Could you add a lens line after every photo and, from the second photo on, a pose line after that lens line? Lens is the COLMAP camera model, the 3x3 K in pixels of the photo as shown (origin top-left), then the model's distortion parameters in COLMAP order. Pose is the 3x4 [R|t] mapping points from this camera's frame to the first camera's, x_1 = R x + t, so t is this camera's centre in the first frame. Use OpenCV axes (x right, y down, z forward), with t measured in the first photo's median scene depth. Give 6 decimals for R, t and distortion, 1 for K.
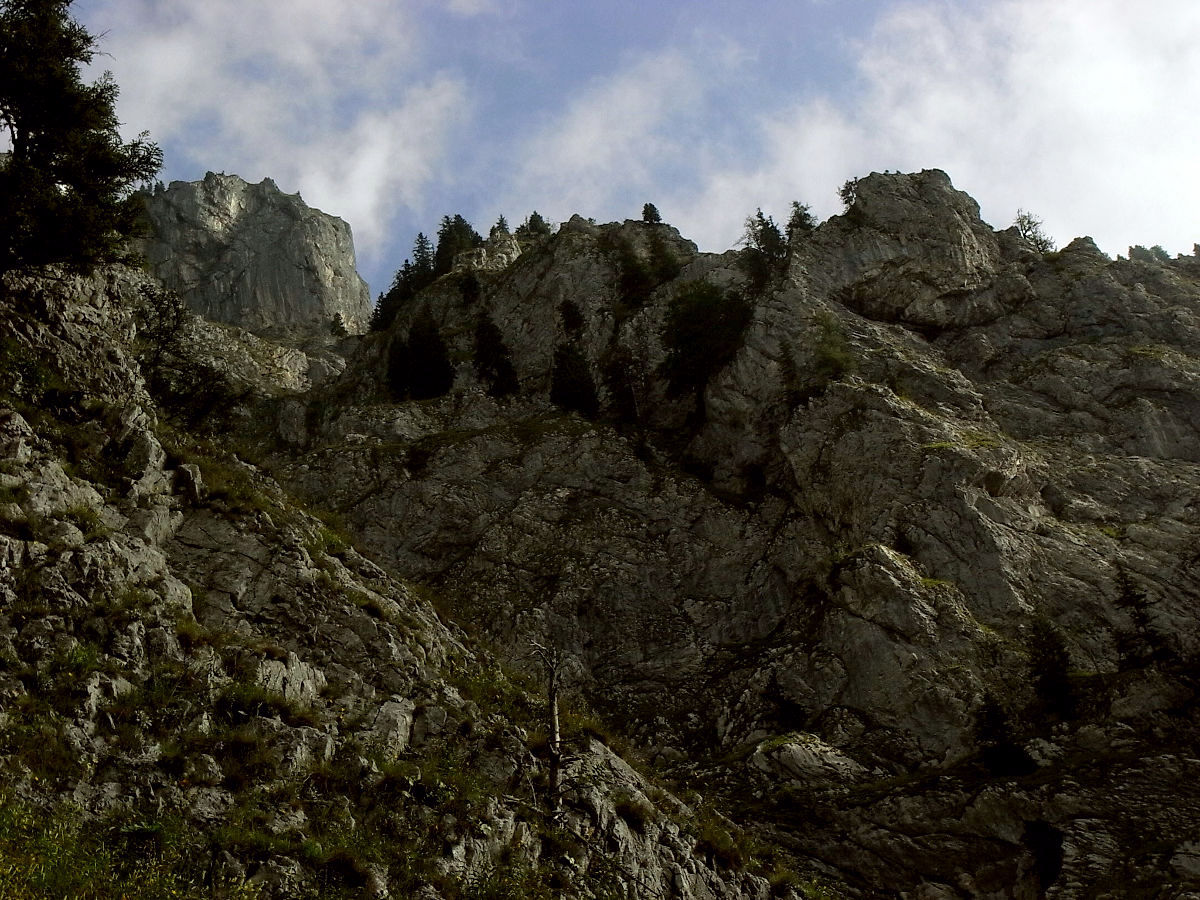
lens RADIAL K [[2327.5, 0, 652.3], [0, 2327.5, 479.3], [0, 0, 1]] dist [0.101273, 0.257287]
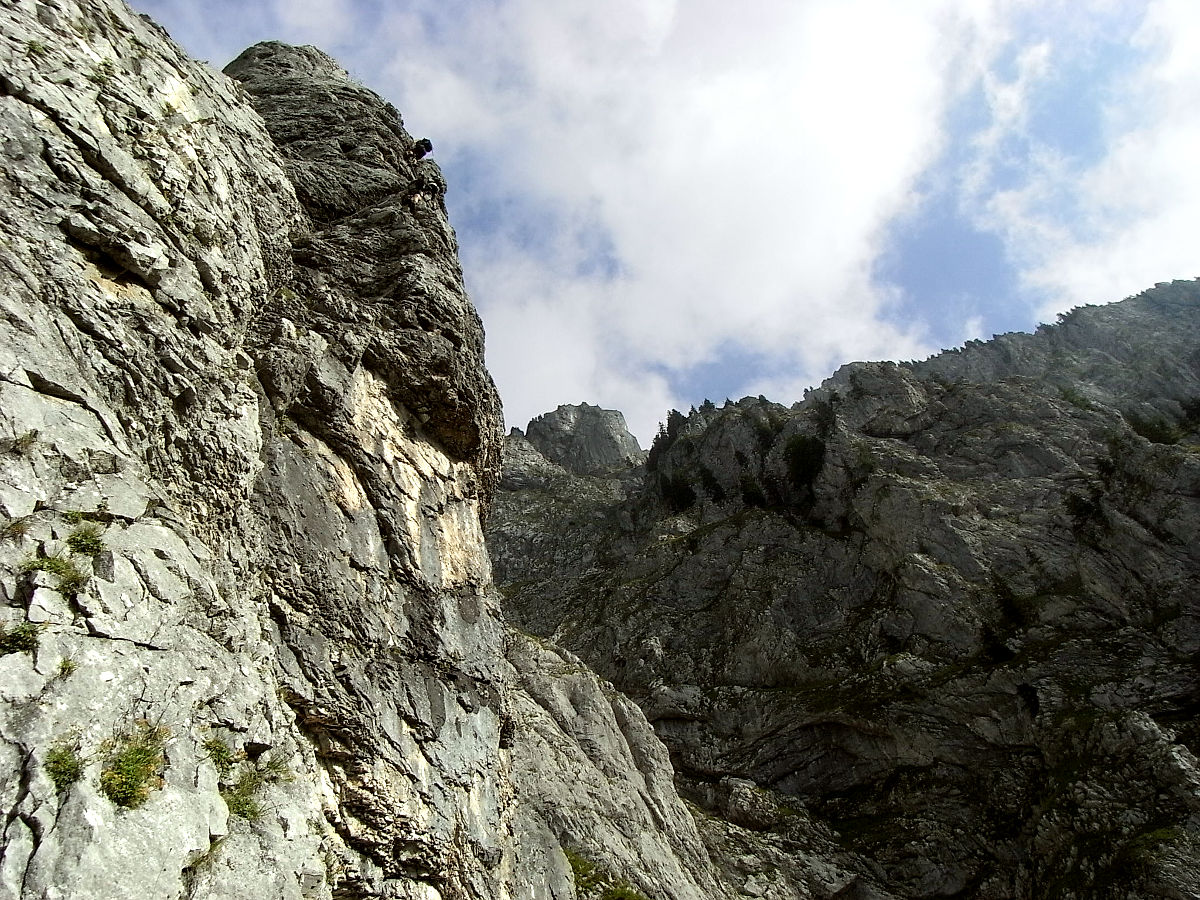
lens RADIAL K [[1040.1, 0, 600.0], [0, 1040.1, 450.0], [0, 0, 1]] dist [-0.164262, 0.142337]
pose [[0.963254, -0.224058, -0.148121, -0.019763], [0.219630, 0.974507, -0.045814, -0.076121], [0.154610, 0.011599, 0.987907, -0.004971]]
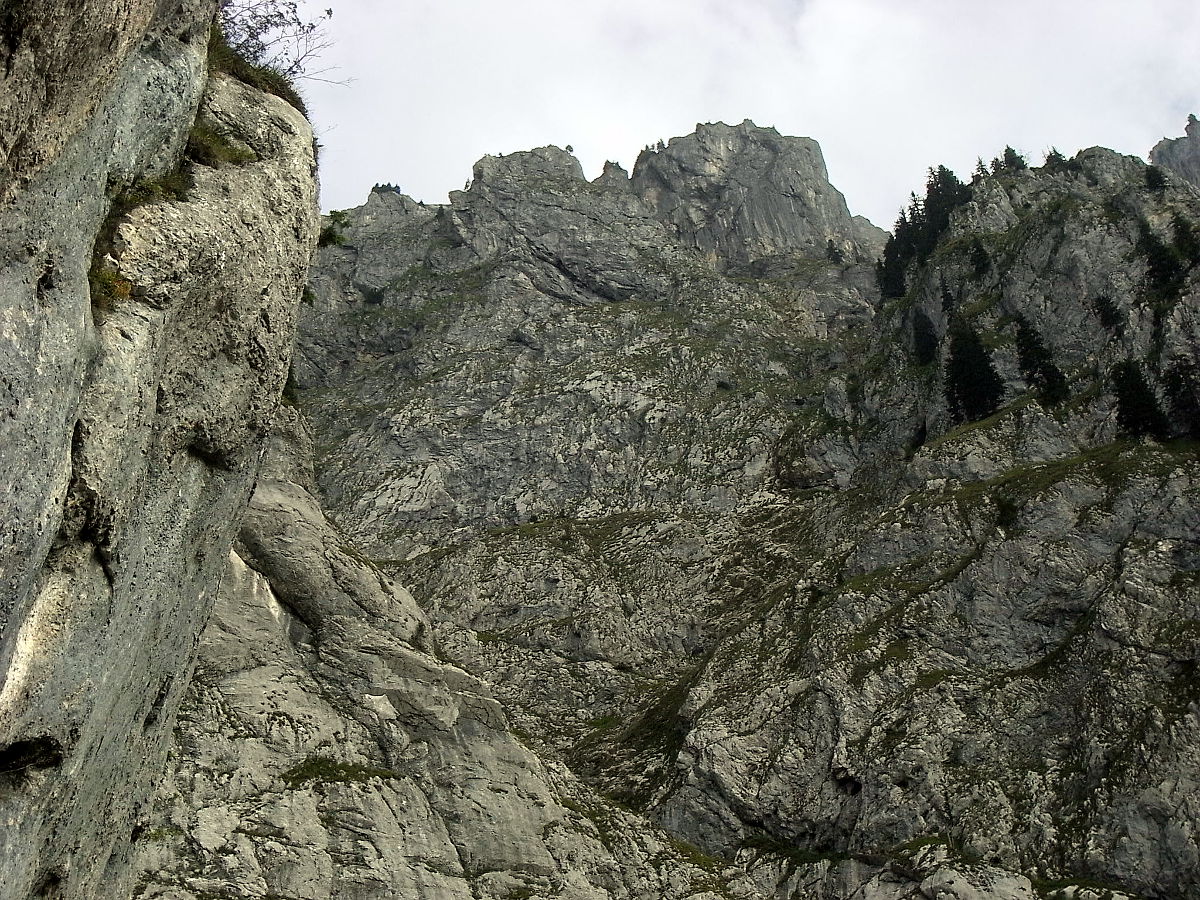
lens RADIAL K [[1812.9, 0, 600.0], [0, 1812.9, 450.0], [0, 0, 1]] dist [0.032529, 0.017758]
pose [[0.961119, -0.129343, -0.243970, -0.078528], [0.157694, 0.982368, 0.100426, -0.159101], [0.226679, -0.134994, 0.964569, 0.178978]]
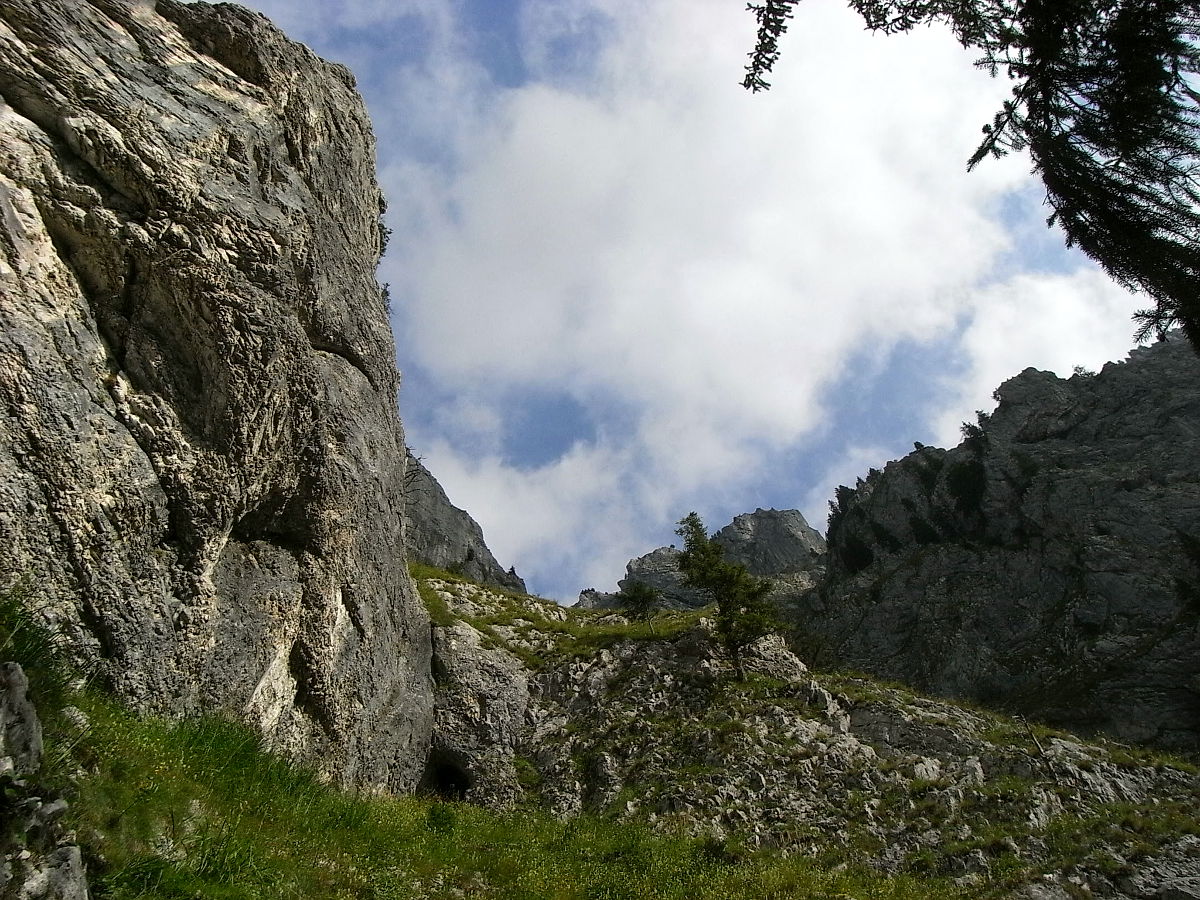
lens RADIAL K [[1040.1, 0, 600.0], [0, 1040.1, 450.0], [0, 0, 1]] dist [-0.164262, 0.142337]
pose [[0.845406, -0.463852, -0.264819, -0.000492], [0.409467, 0.881192, -0.236301, -0.006609], [0.342965, 0.091336, 0.934897, -0.010289]]
